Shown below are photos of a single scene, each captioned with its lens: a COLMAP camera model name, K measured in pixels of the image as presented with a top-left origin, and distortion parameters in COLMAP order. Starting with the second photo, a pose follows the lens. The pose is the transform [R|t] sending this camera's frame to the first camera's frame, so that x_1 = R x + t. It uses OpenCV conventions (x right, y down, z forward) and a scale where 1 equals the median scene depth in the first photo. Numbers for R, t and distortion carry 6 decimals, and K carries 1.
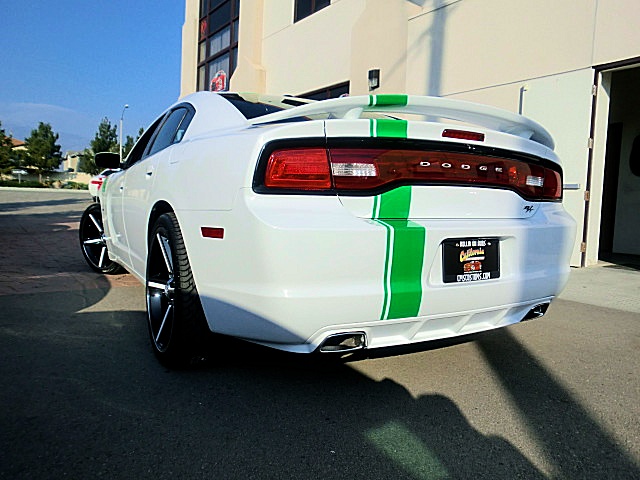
lens RADIAL K [[502.3, 0, 314.6], [0, 502.3, 239.9], [0, 0, 1]] dist [-0.118627, 0.140781]
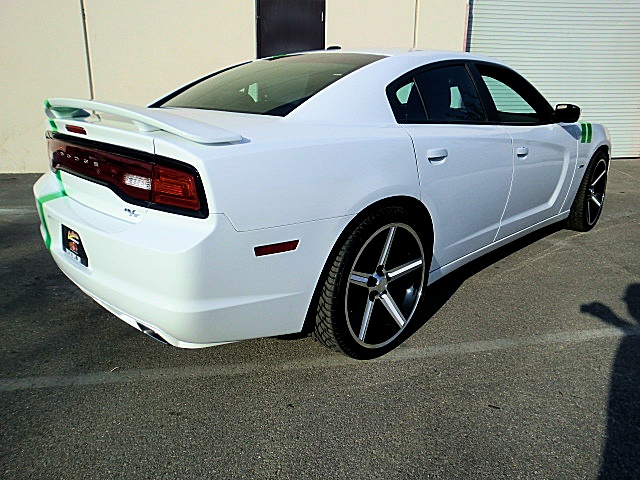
lens RADIAL K [[502.3, 0, 323.5], [0, 502.3, 234.7], [0, 0, 1]] dist [-0.118627, 0.140781]
pose [[0.256954, 0.266027, -0.929088, 1.535589], [-0.086410, 0.963841, 0.252080, -0.313962], [0.962553, 0.015510, 0.270650, 1.260402]]
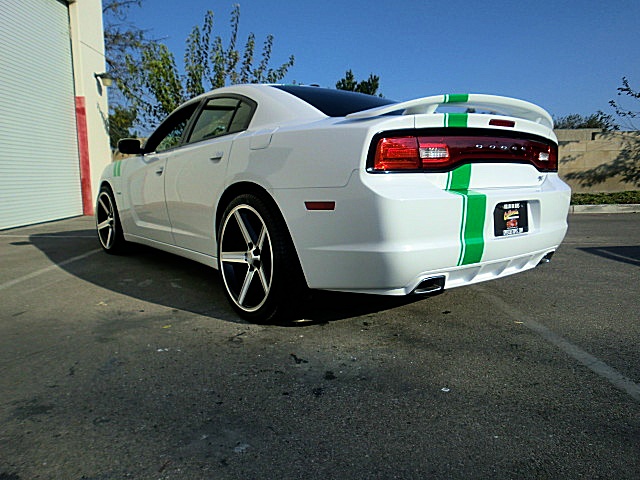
lens RADIAL K [[502.3, 0, 331.6], [0, 502.3, 236.7], [0, 0, 1]] dist [-0.118627, 0.140781]
pose [[0.986108, -0.052127, 0.157715, -0.368835], [0.045909, 0.998028, 0.042814, 0.010132], [-0.159636, -0.034979, 0.986556, -0.227831]]
